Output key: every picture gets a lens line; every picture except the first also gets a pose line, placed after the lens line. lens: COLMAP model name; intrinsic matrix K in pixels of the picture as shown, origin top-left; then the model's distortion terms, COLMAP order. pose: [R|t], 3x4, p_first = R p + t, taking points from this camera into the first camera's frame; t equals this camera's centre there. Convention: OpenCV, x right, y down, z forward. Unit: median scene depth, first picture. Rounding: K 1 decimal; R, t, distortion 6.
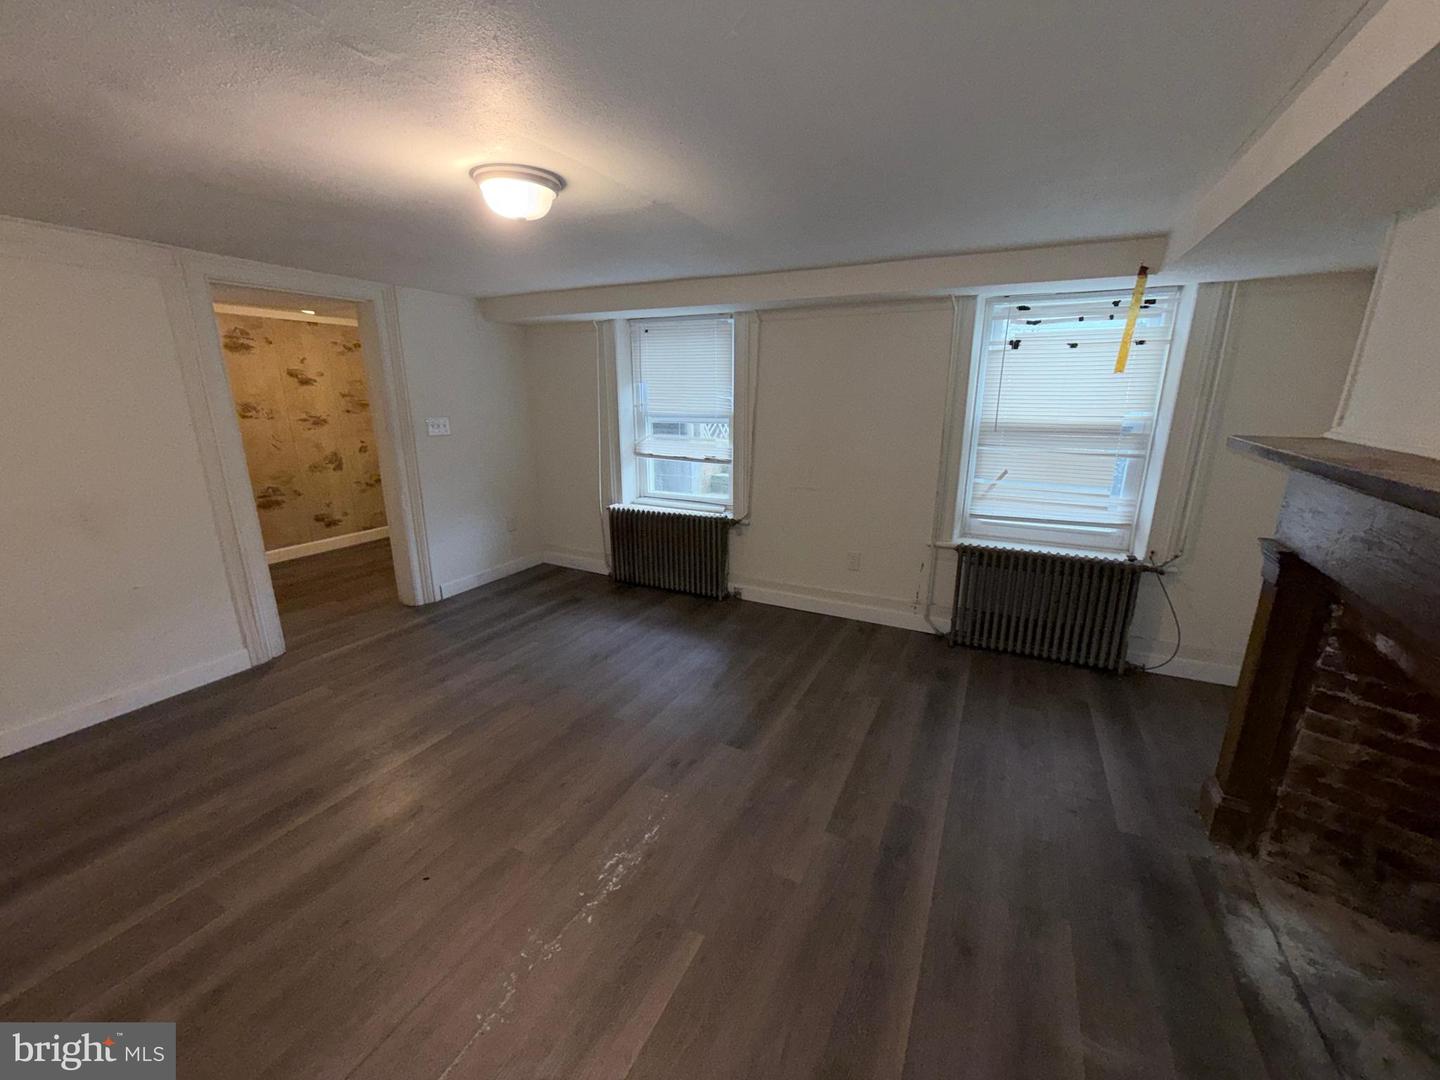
lens RADIAL K [[572.6, 0, 718.0], [0, 572.6, 539.5], [0, 0, 1]] dist [-0.001018, 0.000752]
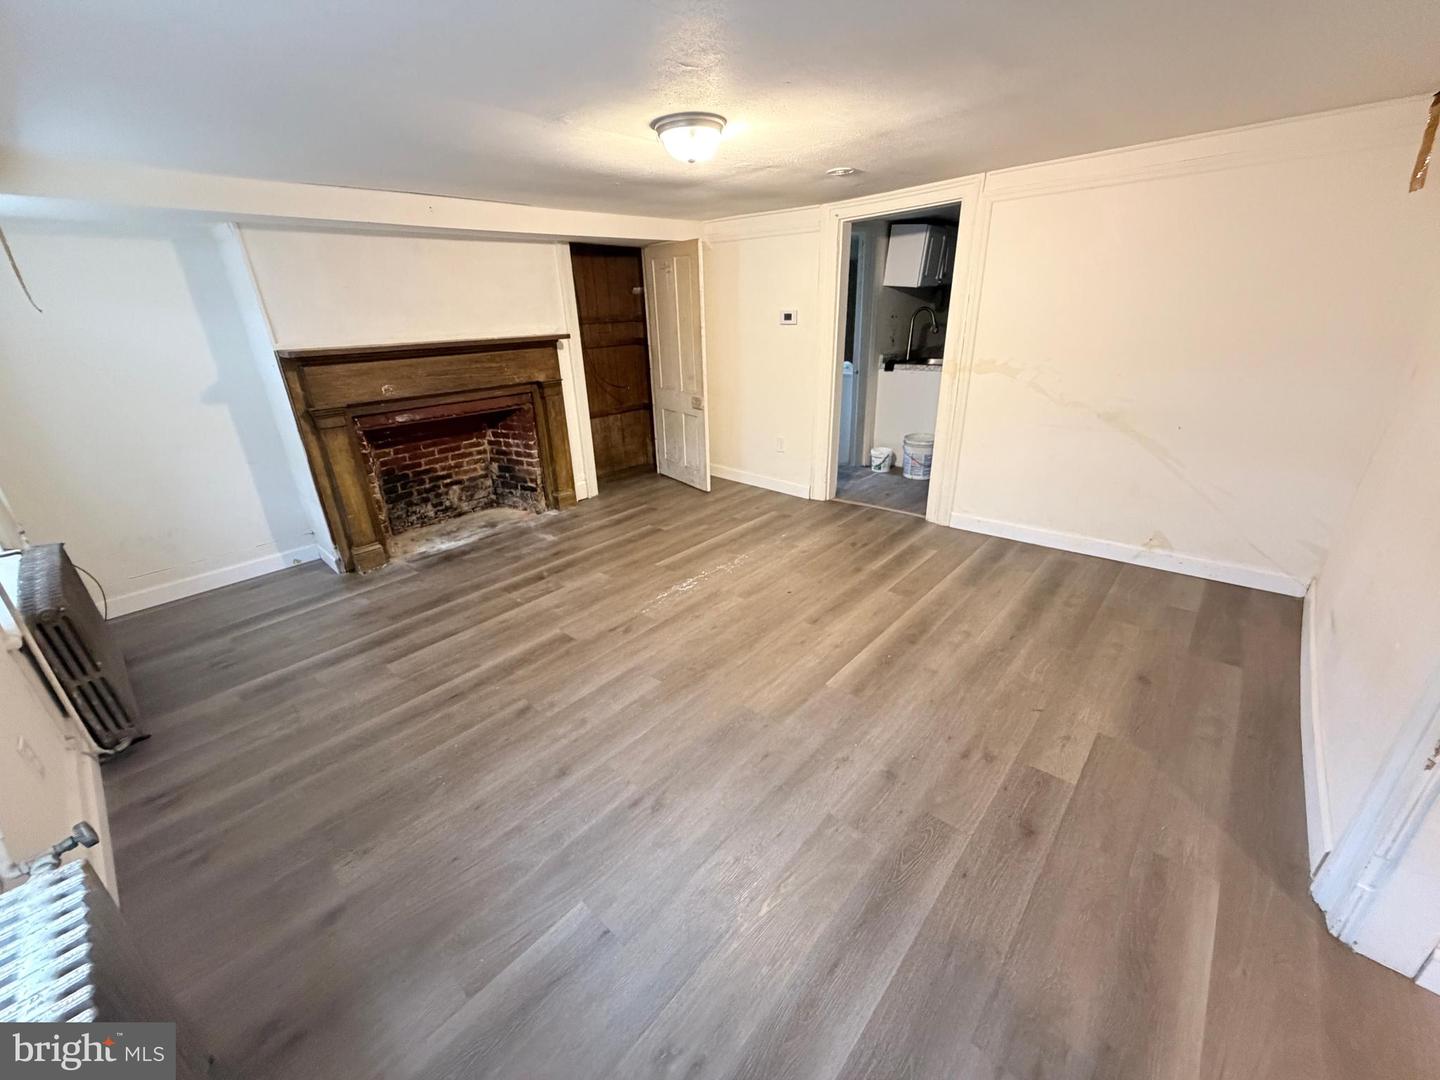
lens RADIAL K [[572.6, 0, 721.5], [0, 572.6, 542.3], [0, 0, 1]] dist [-0.001018, 0.000752]
pose [[-0.965989, -0.068570, 0.249328, -0.667391], [0.099165, 0.792249, 0.602087, -0.563565], [-0.238814, 0.606334, -0.758503, 2.087723]]
